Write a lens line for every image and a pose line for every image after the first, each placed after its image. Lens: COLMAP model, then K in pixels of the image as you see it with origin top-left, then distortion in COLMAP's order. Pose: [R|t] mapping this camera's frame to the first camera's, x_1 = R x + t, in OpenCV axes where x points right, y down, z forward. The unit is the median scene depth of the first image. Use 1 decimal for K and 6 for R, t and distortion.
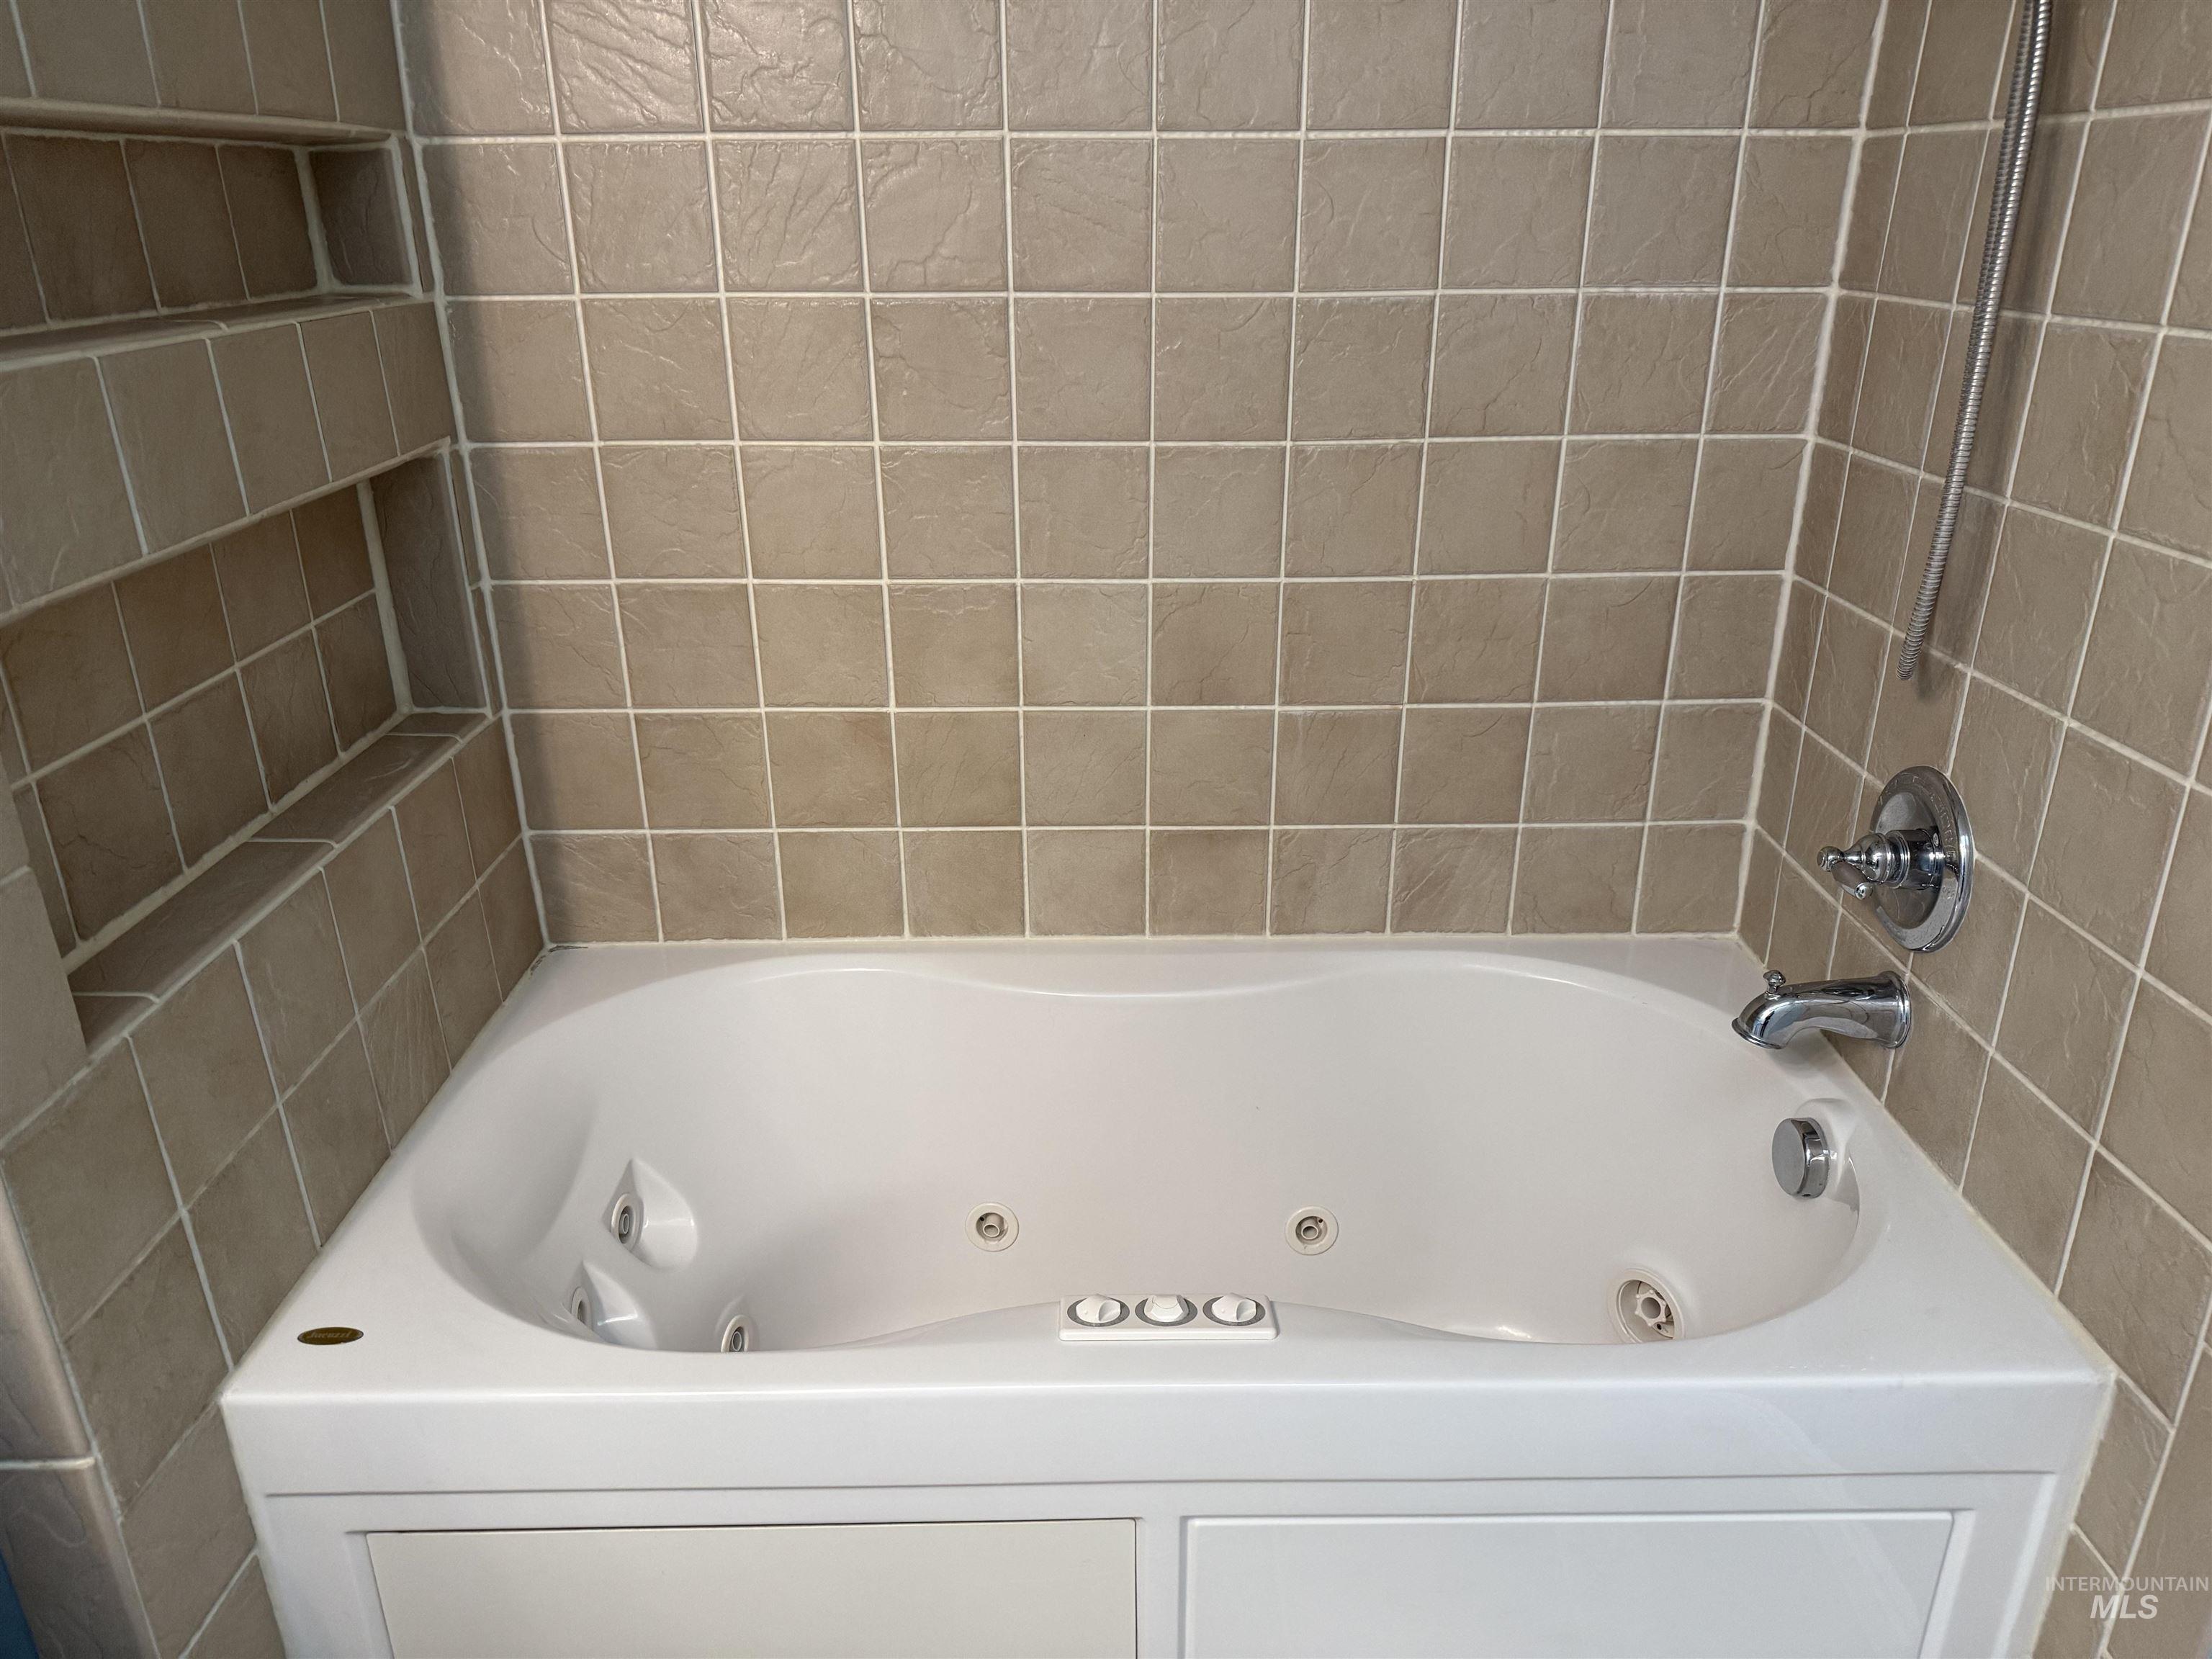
lens RADIAL K [[1552.3, 0, 1114.7], [0, 1552.3, 846.7], [0, 0, 1]] dist [0.054341, -0.067785]
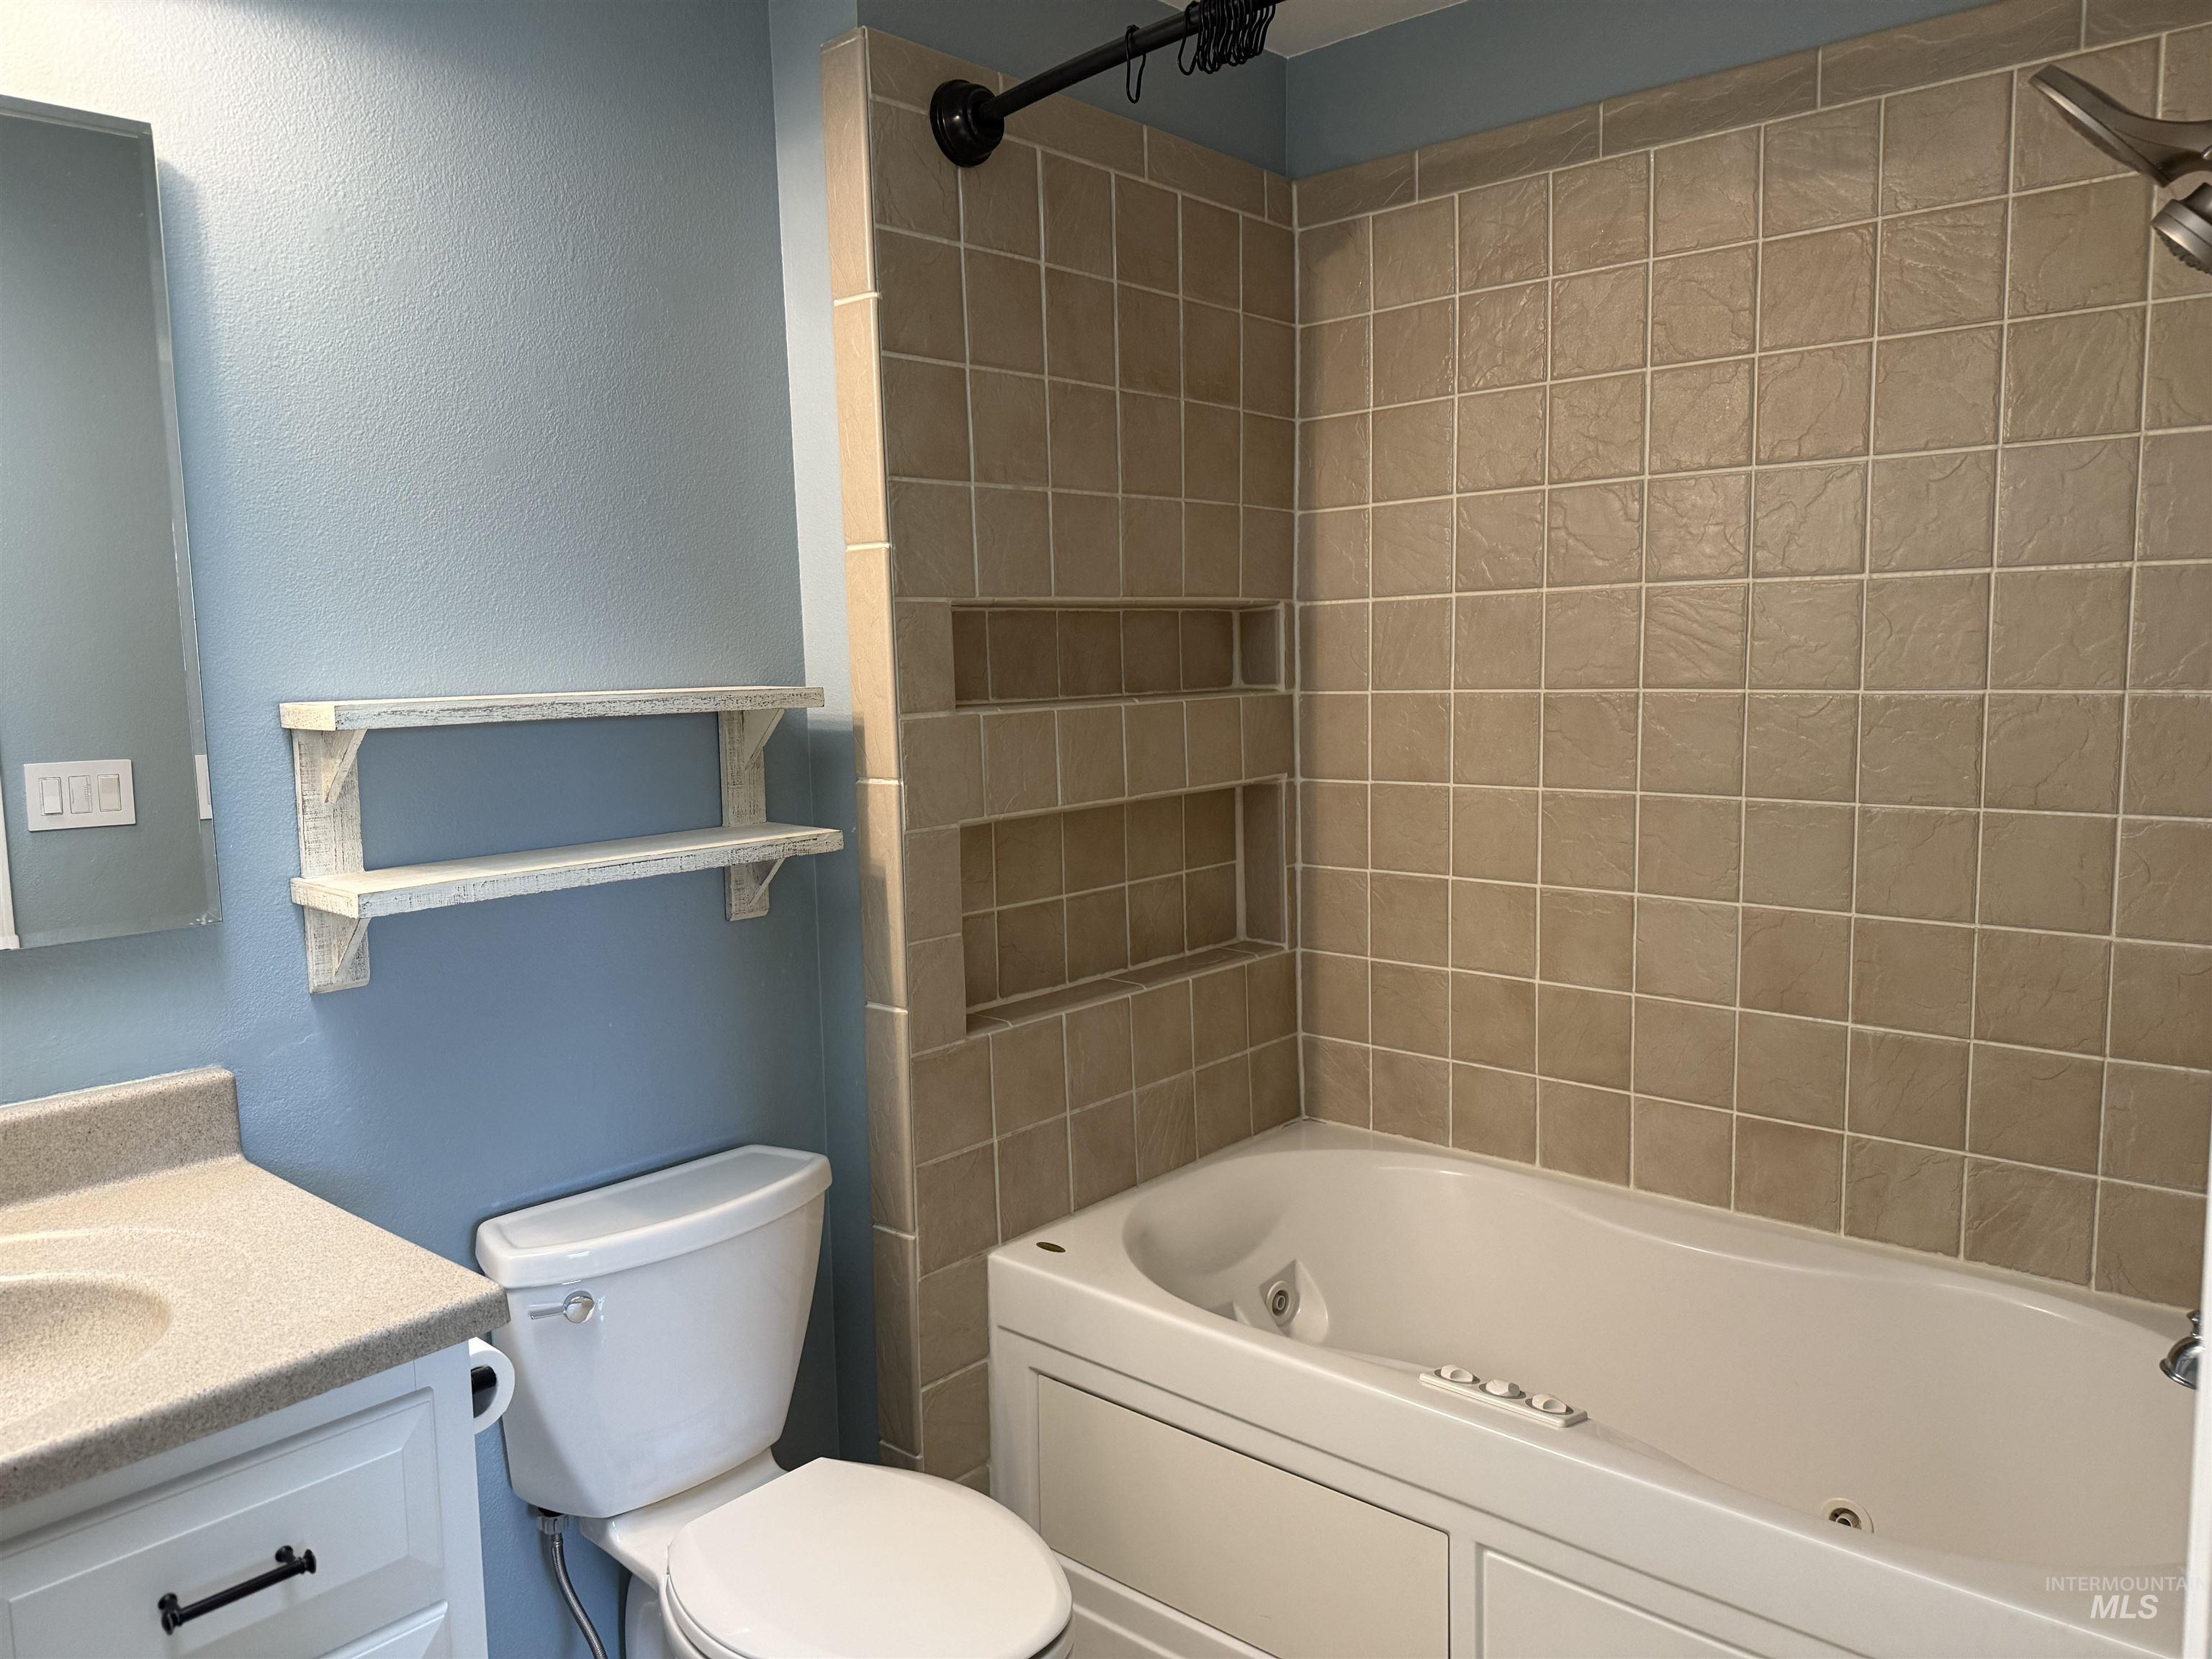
lens RADIAL K [[1552.3, 0, 1102.2], [0, 1552.3, 823.2], [0, 0, 1]] dist [0.054341, -0.067785]
pose [[0.741644, 0.063848, -0.667748, 0.503782], [-0.240107, 0.954771, -0.175386, 0.115417], [0.626348, 0.290405, 0.723431, -0.264840]]
